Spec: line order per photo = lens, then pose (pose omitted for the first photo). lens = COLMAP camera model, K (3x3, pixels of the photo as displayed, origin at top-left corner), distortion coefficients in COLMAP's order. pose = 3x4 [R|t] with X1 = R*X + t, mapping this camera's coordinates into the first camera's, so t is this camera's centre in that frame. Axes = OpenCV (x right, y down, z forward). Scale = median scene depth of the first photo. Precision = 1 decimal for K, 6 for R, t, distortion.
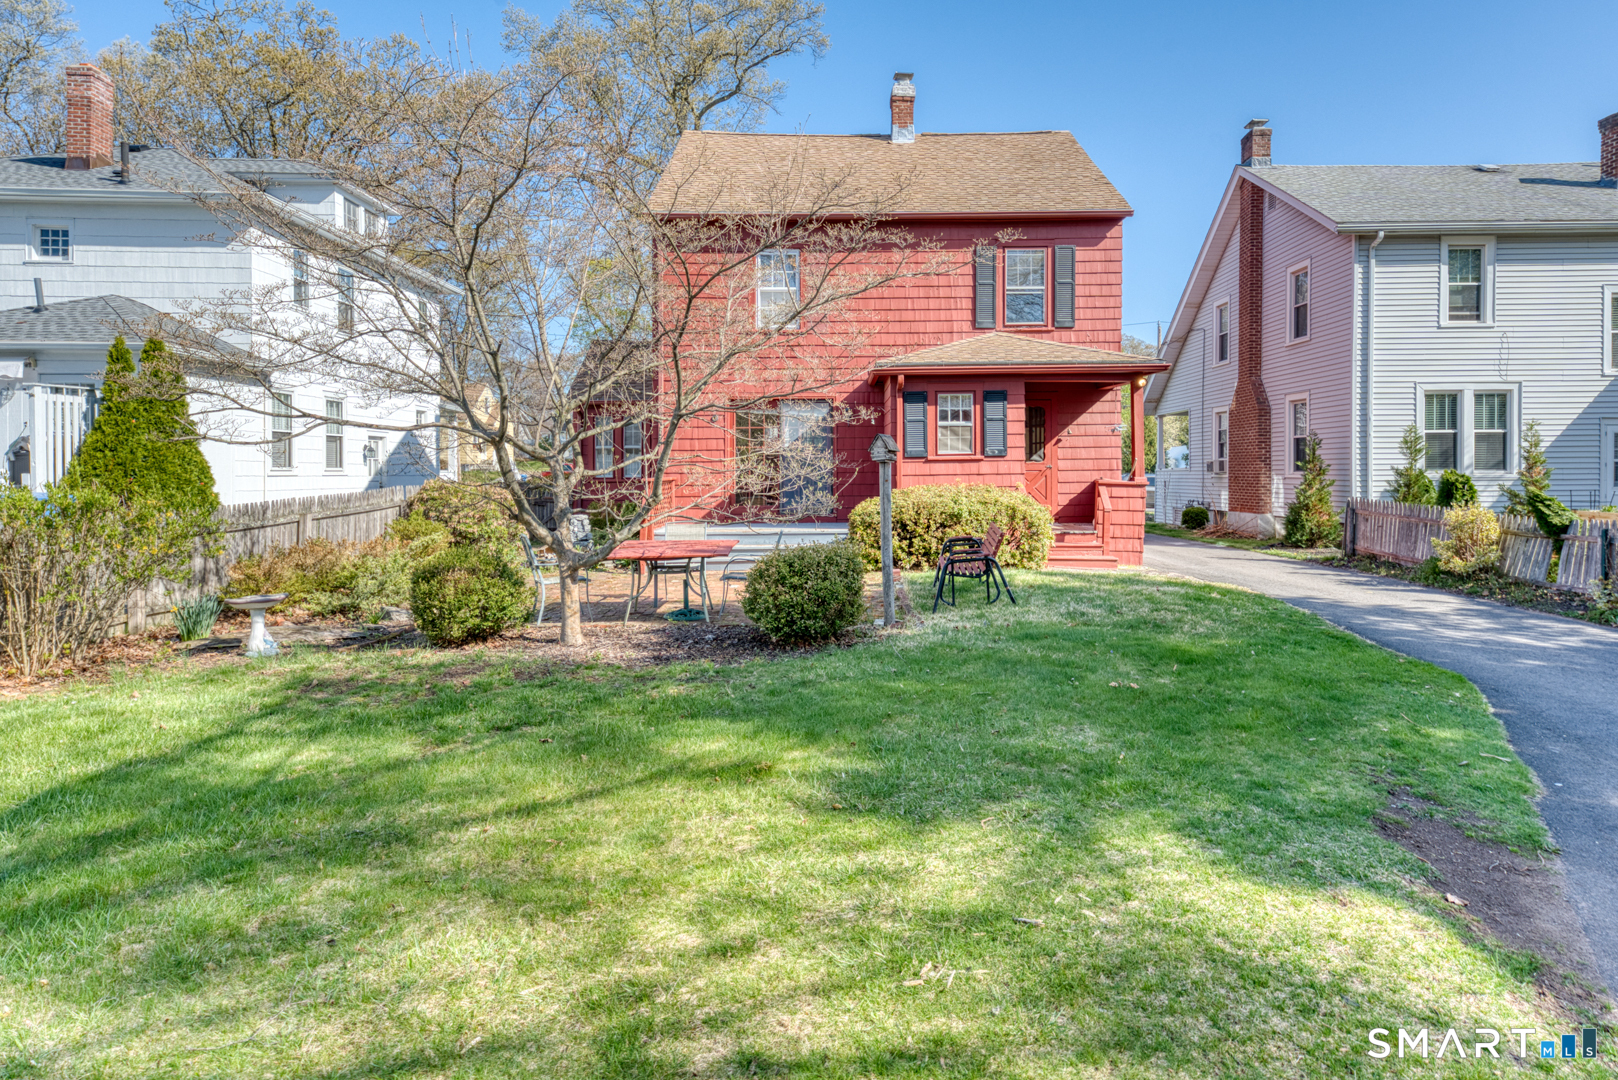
lens RADIAL K [[913.3, 0, 857.0], [0, 913.3, 480.8], [0, 0, 1]] dist [0.029577, -0.003407]
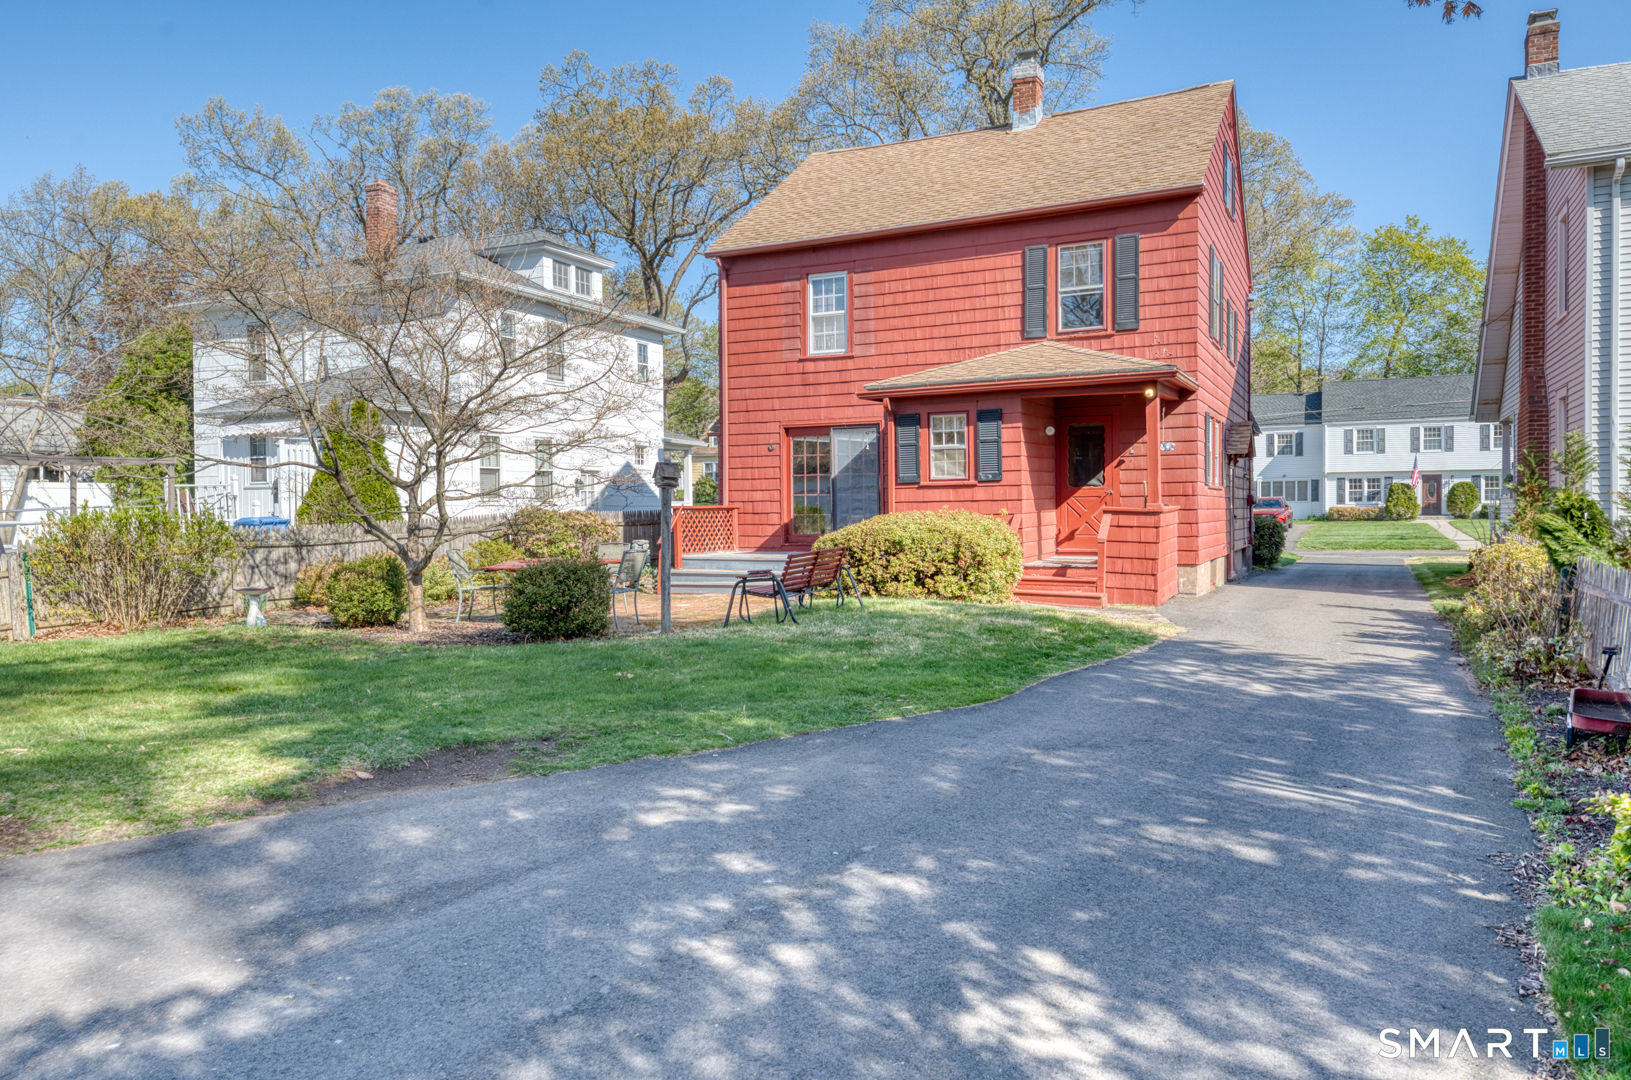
lens RADIAL K [[1076.3, 0, 815.0], [0, 1076.3, 540.6], [0, 0, 1]] dist [0.008487, -0.002032]
pose [[0.886212, 0.012506, -0.463111, 0.439386], [-0.001592, 0.999712, 0.023951, 0.006483], [0.463277, -0.020489, 0.885977, -0.037021]]
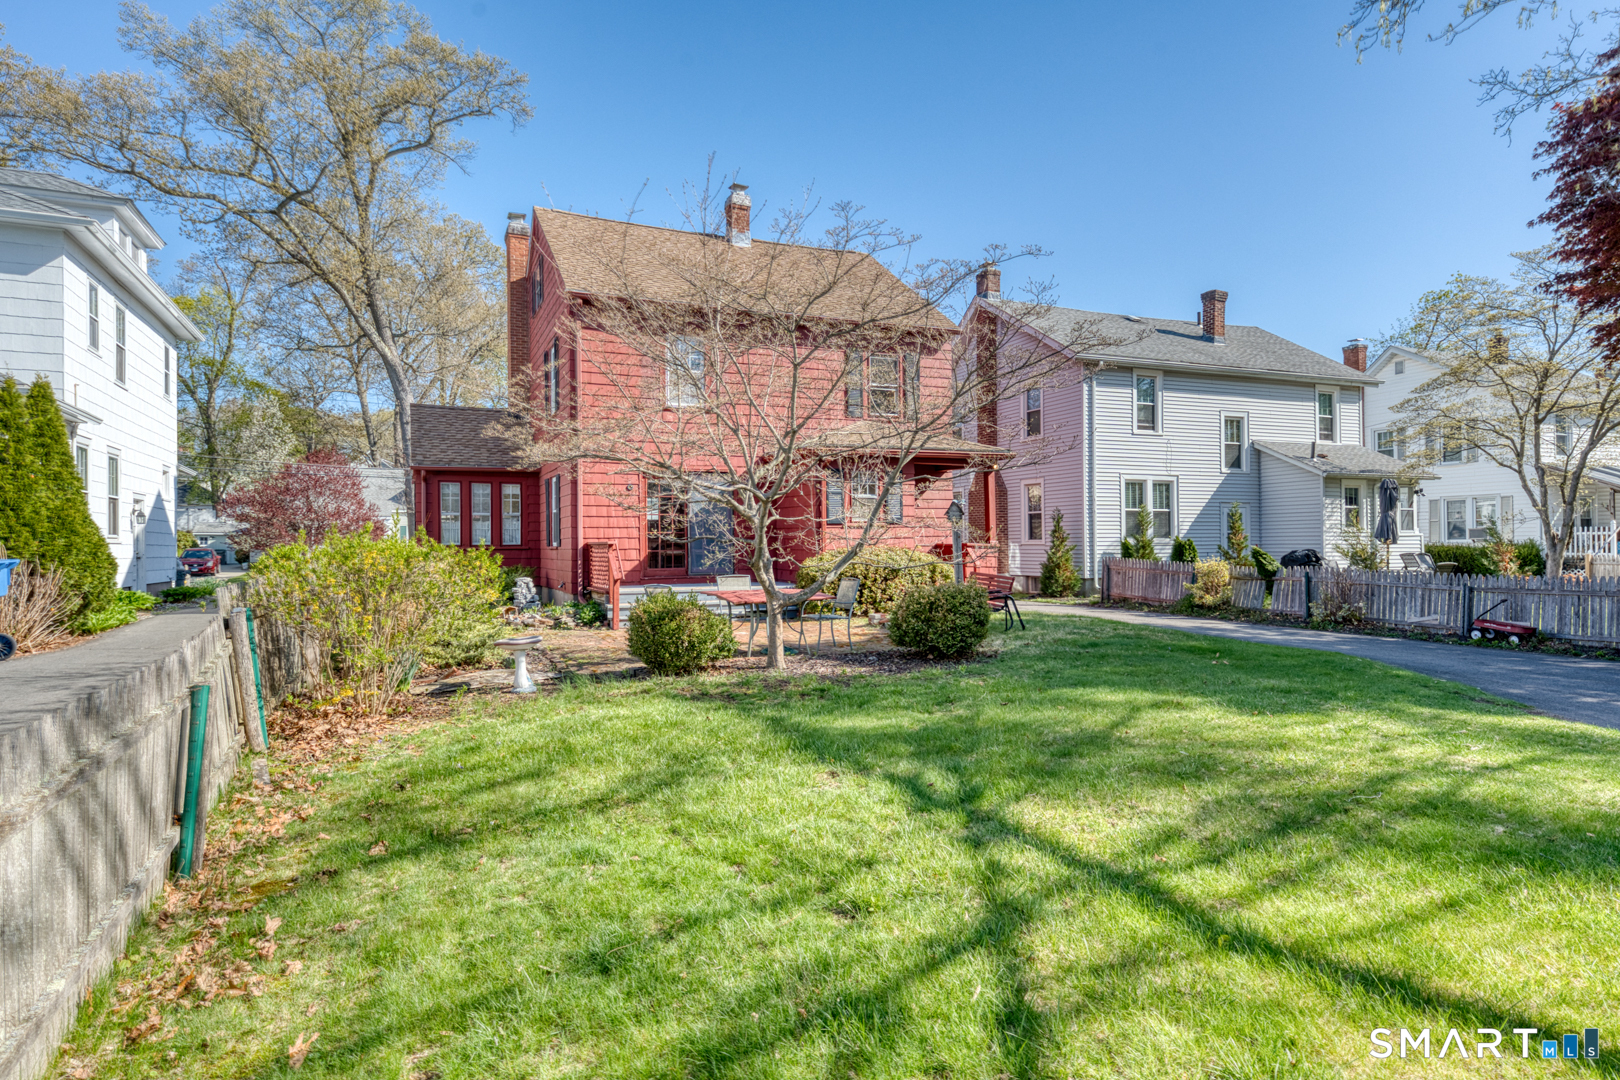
lens RADIAL K [[914.4, 0, 804.2], [0, 914.4, 540.5], [0, 0, 1]] dist [0.029577, -0.003407]
pose [[0.922998, 0.001273, 0.384802, -0.380590], [0.005831, 0.999833, -0.017292, 0.014148], [-0.384759, 0.018204, 0.922837, -0.073774]]
